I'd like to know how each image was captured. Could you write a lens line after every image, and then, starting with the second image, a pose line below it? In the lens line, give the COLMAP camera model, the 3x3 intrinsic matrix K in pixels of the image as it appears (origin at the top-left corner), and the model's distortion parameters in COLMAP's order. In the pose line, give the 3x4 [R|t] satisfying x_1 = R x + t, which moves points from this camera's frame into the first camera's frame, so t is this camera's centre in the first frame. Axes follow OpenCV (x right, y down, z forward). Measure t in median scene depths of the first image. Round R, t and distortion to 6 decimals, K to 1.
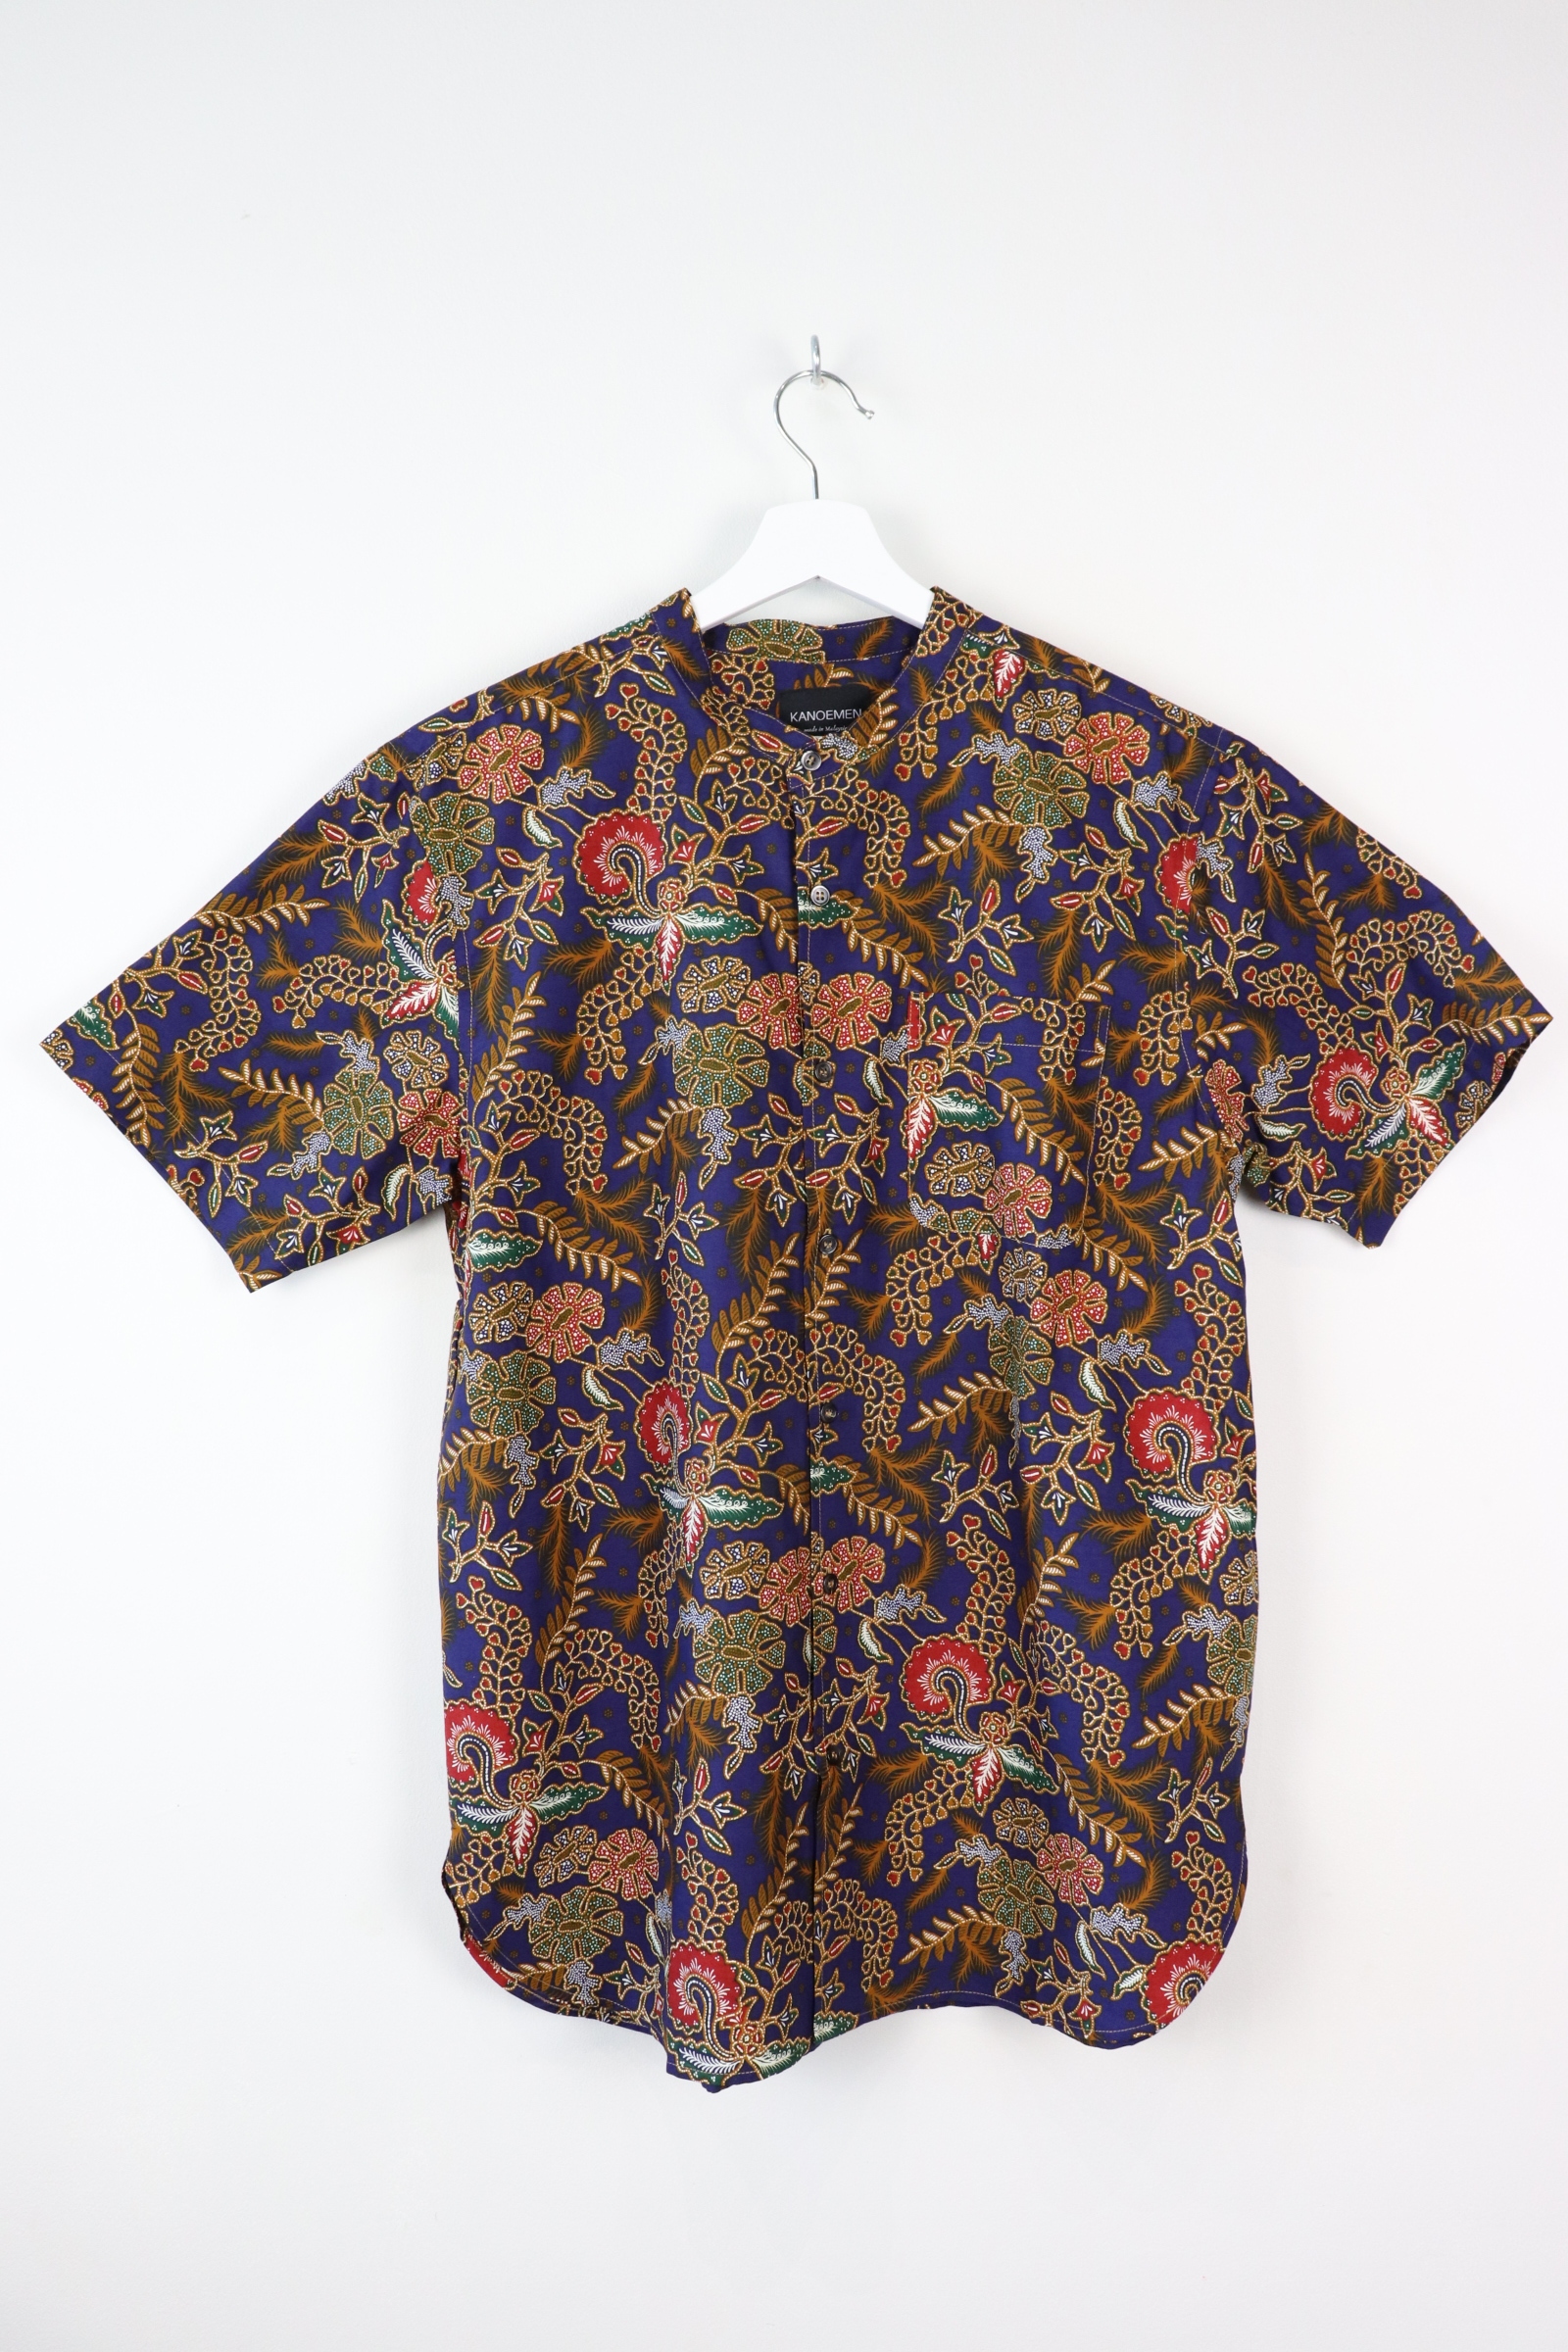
lens RADIAL K [[1882.0, 0, 777.1], [0, 1882.0, 1158.5], [0, 0, 1]] dist [-0.184905, 0.147835]
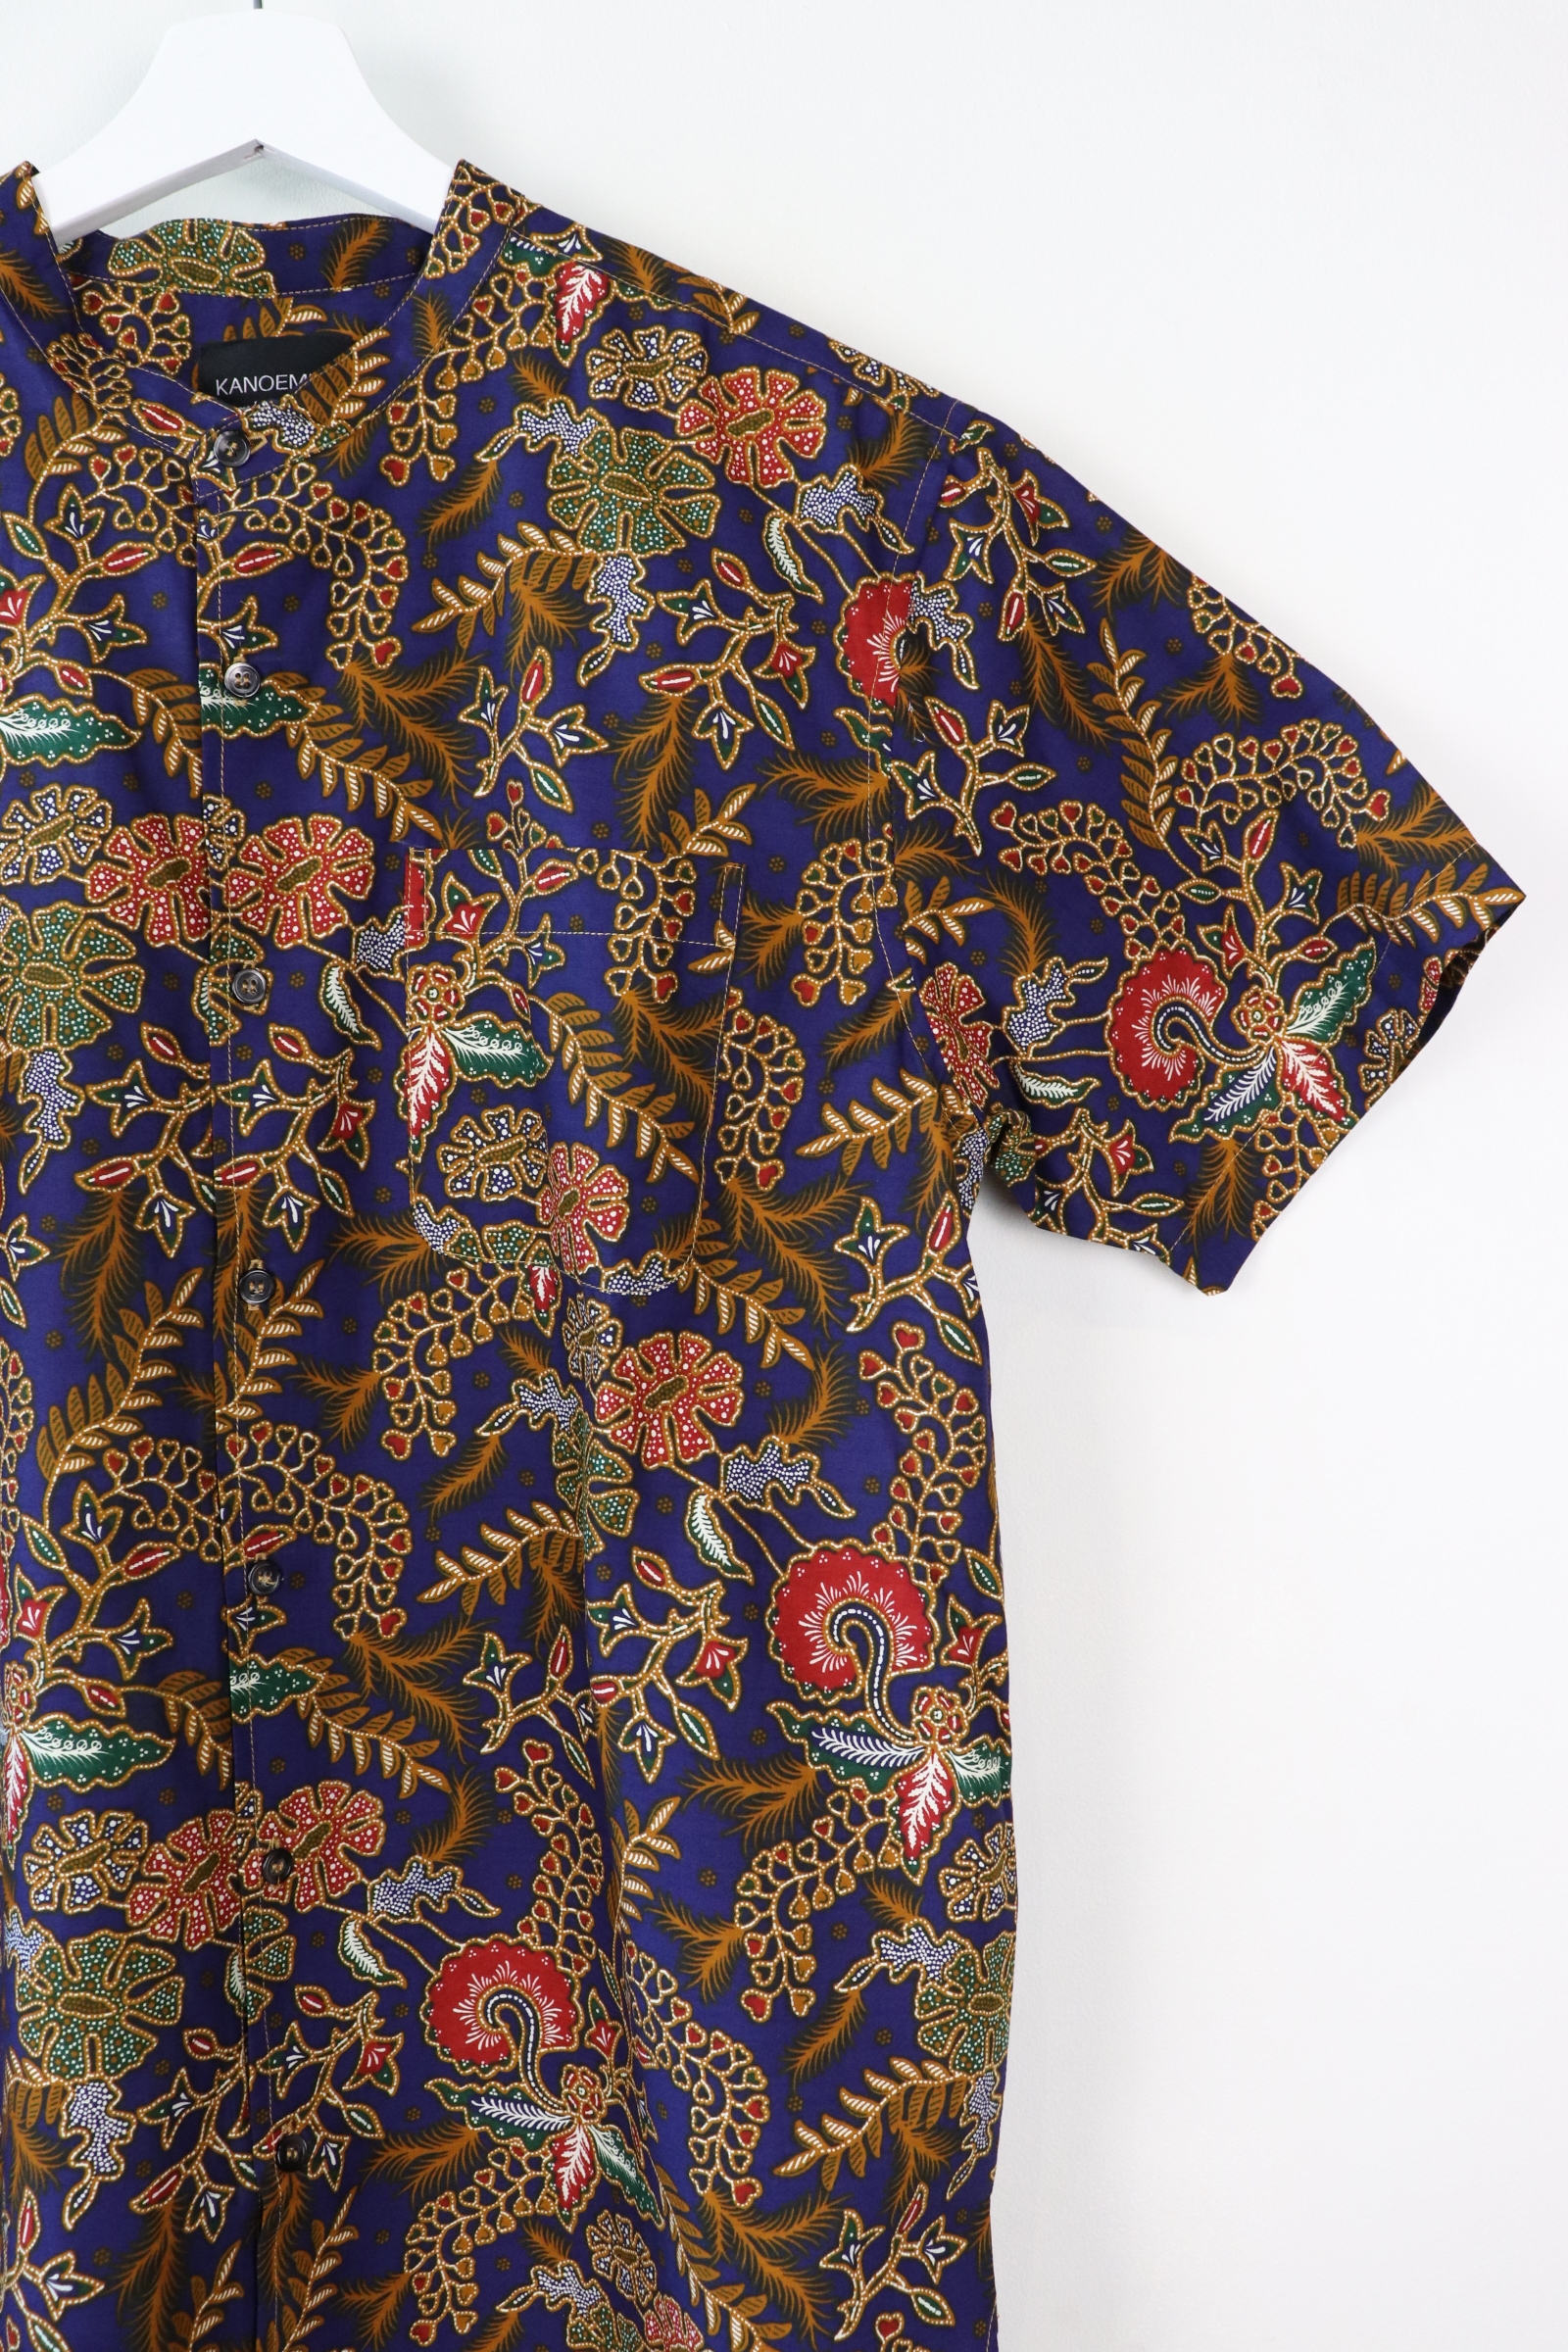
lens RADIAL K [[1882.0, 0, 777.1], [0, 1882.0, 1158.5], [0, 0, 1]] dist [-0.184905, 0.147835]
pose [[0.999047, -0.004813, 0.043370, 0.161094], [0.004205, 0.999892, 0.014088, -0.000814], [-0.043433, -0.013892, 0.998960, 0.427640]]
